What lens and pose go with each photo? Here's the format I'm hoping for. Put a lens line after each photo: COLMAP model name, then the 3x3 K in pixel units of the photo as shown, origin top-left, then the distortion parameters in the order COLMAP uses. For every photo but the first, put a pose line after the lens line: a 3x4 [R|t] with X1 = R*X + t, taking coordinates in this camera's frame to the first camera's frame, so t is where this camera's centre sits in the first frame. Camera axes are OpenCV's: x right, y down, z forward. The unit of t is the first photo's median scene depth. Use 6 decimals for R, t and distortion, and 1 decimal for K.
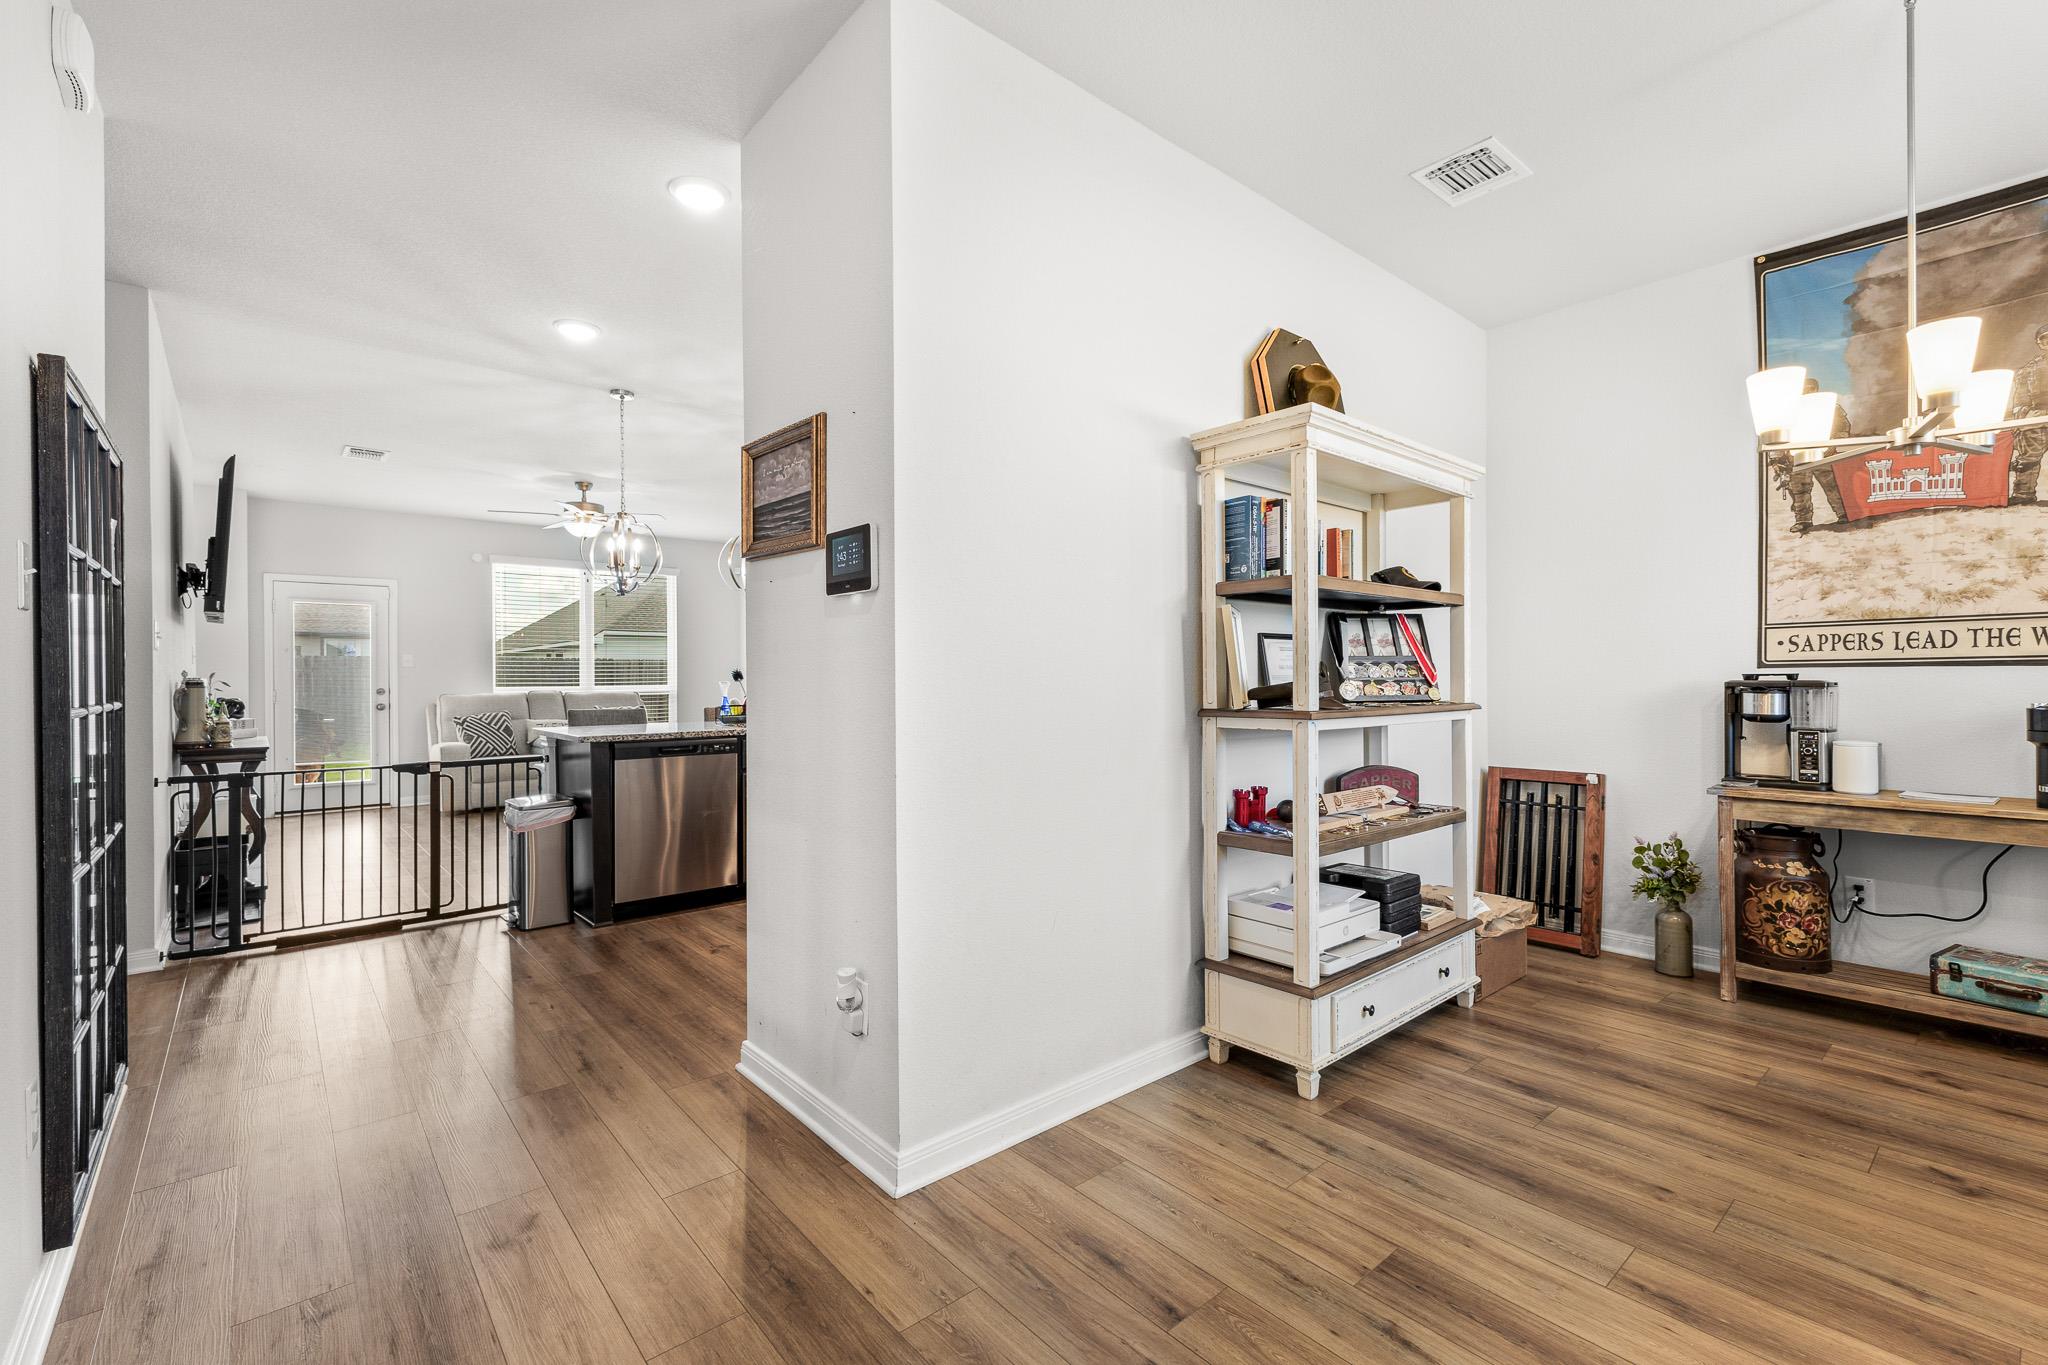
lens RADIAL K [[884.6, 0, 1025.9], [0, 884.6, 679.8], [0, 0, 1]] dist [0.009123, -0.001713]
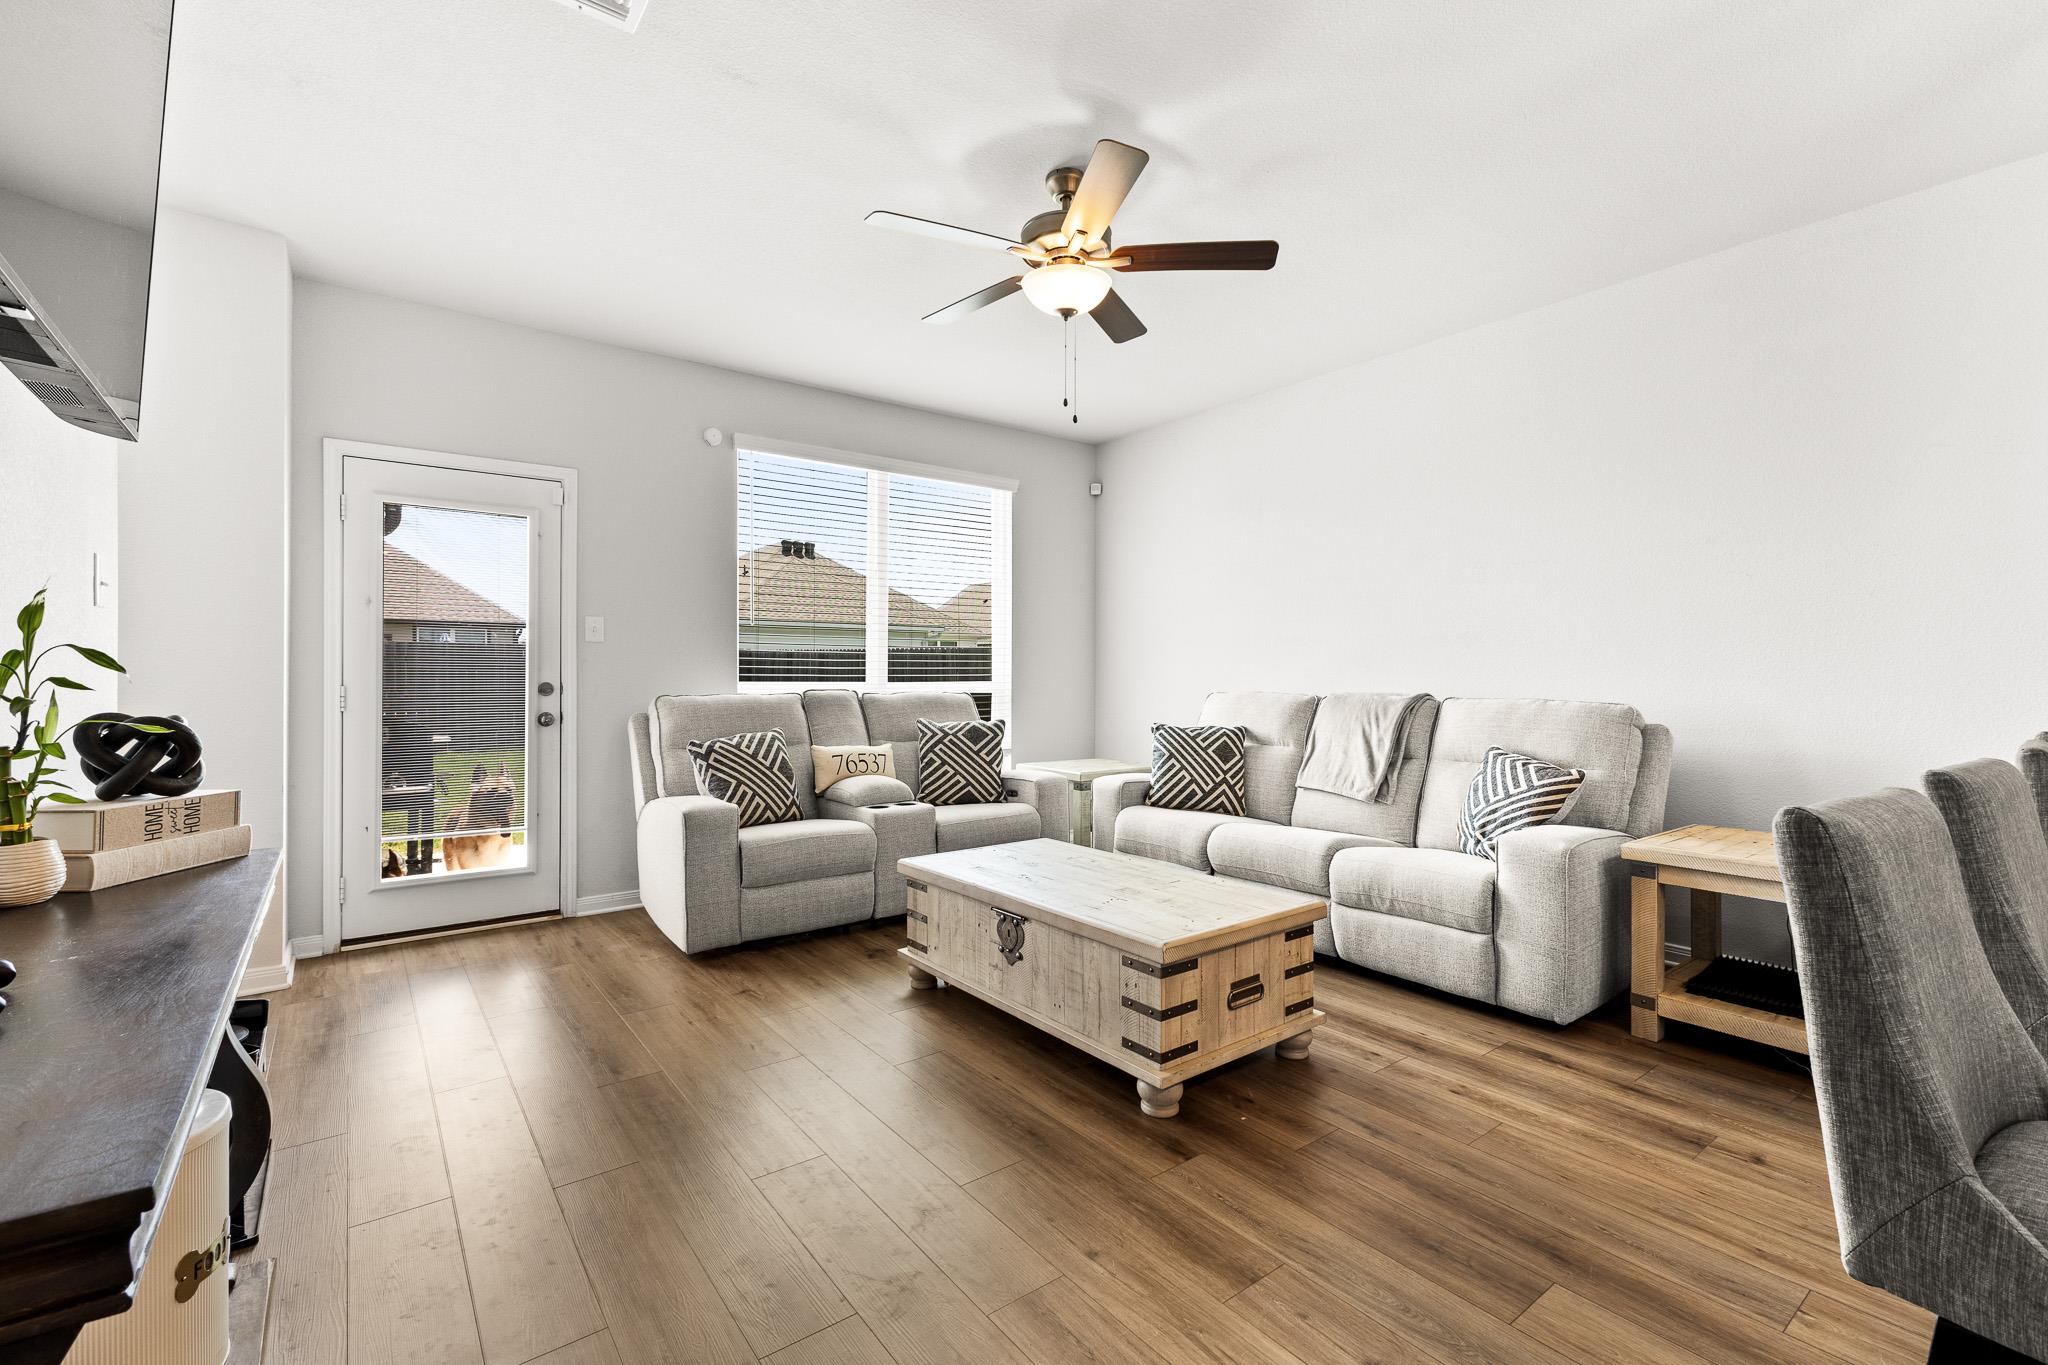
lens RADIAL K [[884.6, 0, 1020.9], [0, 884.6, 679.7], [0, 0, 1]] dist [0.009123, -0.001713]
pose [[0.997702, 0.008416, -0.067230, -0.717221], [-0.008402, 0.999965, 0.000500, 0.009009], [0.067231, 0.000066, 0.997737, 0.874353]]
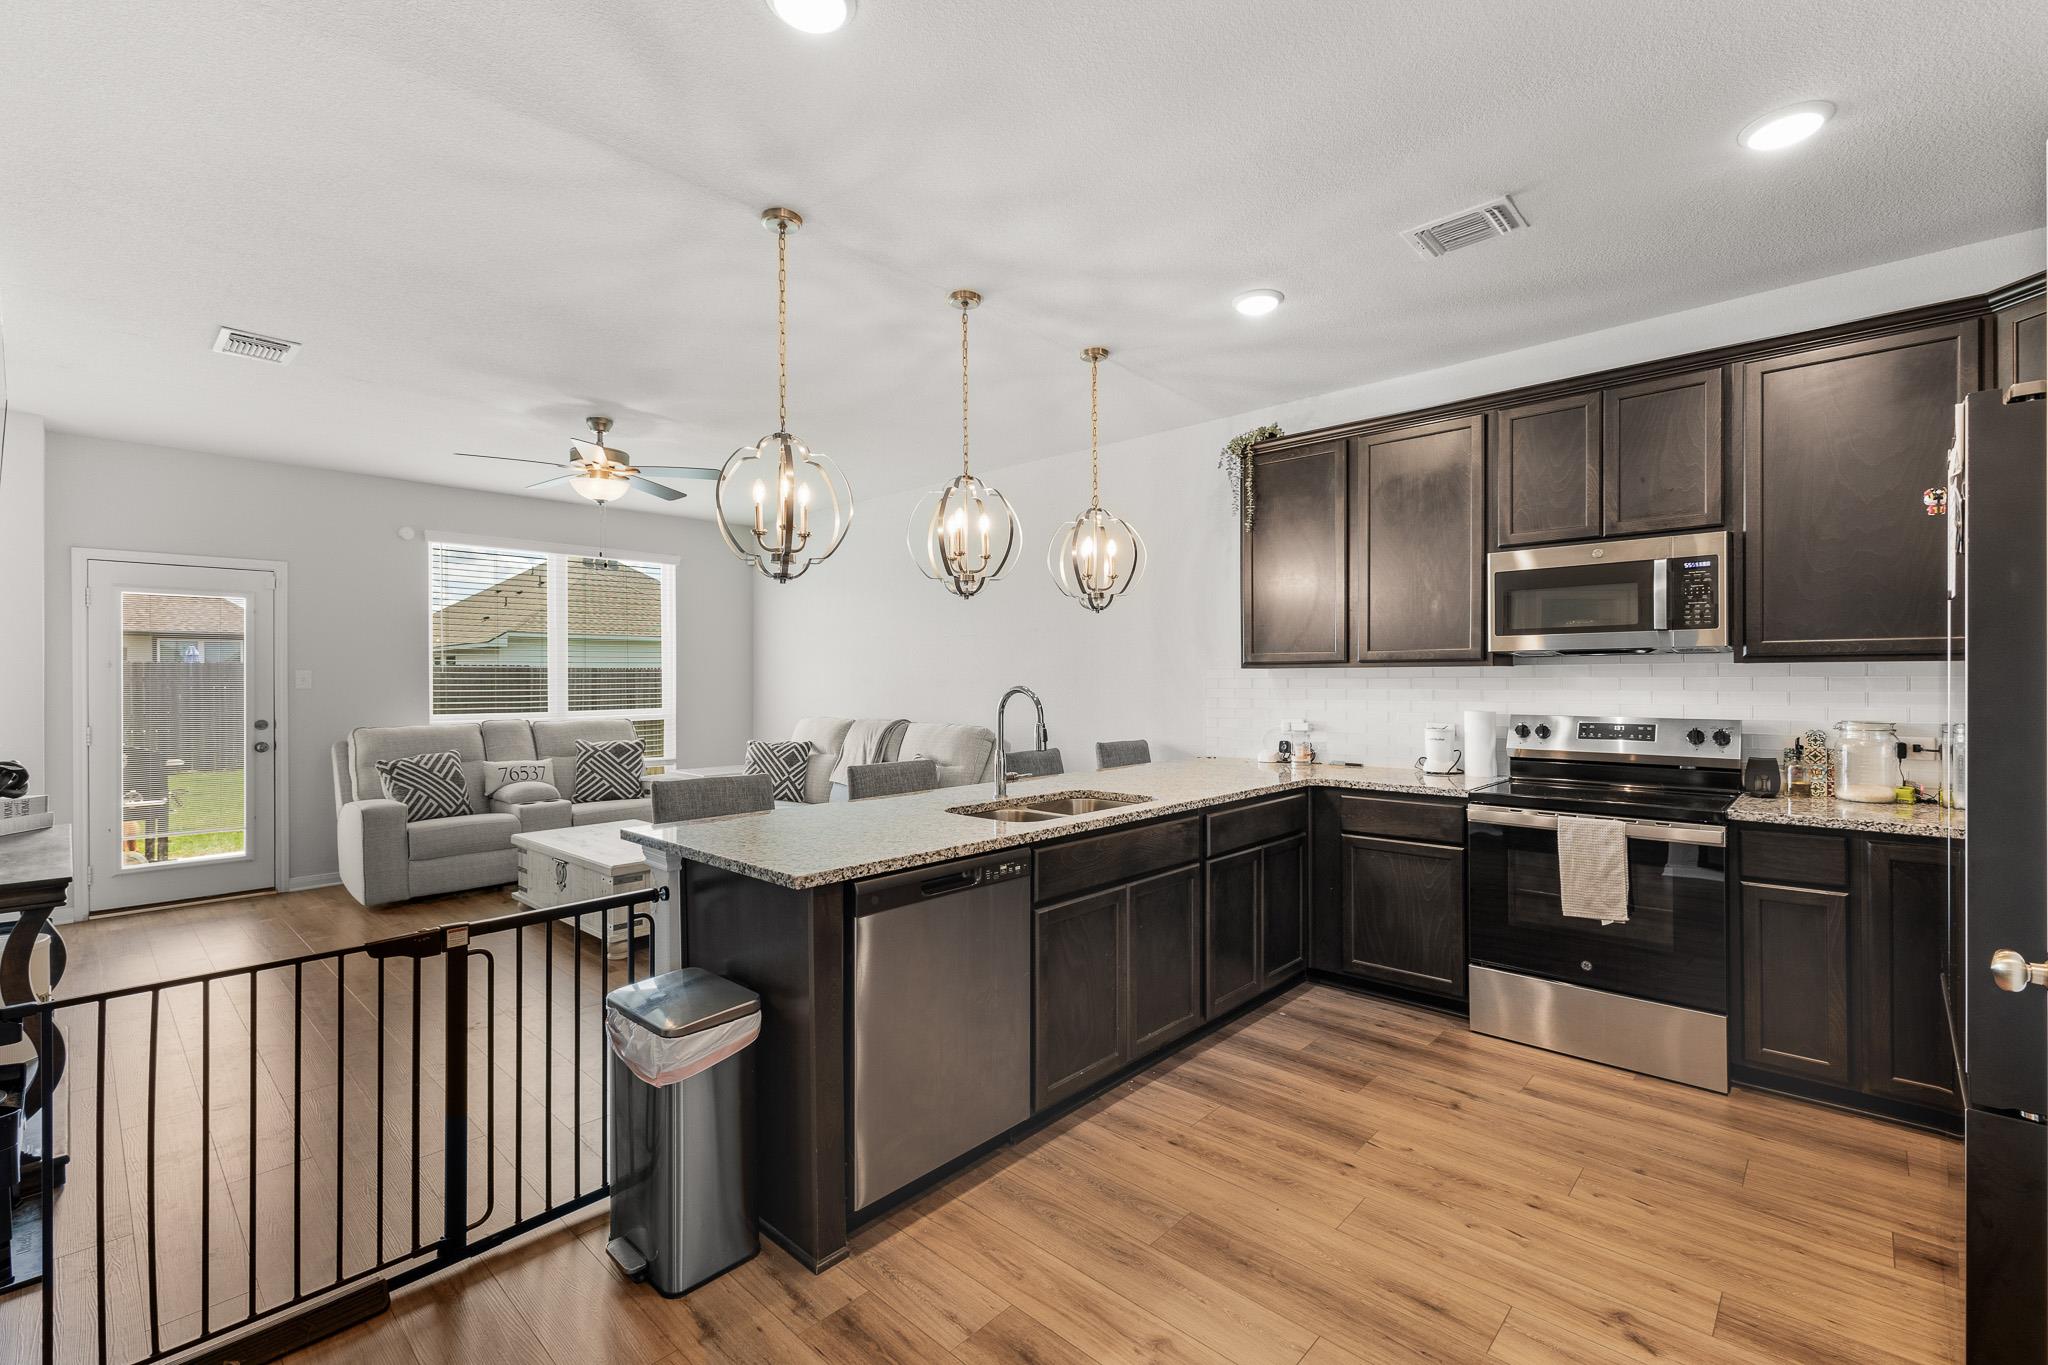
lens RADIAL K [[884.6, 0, 1024.8], [0, 884.6, 680.7], [0, 0, 1]] dist [0.009123, -0.001713]
pose [[0.994379, 0.001215, 0.105871, -0.363229], [-0.001042, 0.999998, -0.001693, -0.034073], [-0.105873, 0.001573, 0.994378, 0.434392]]
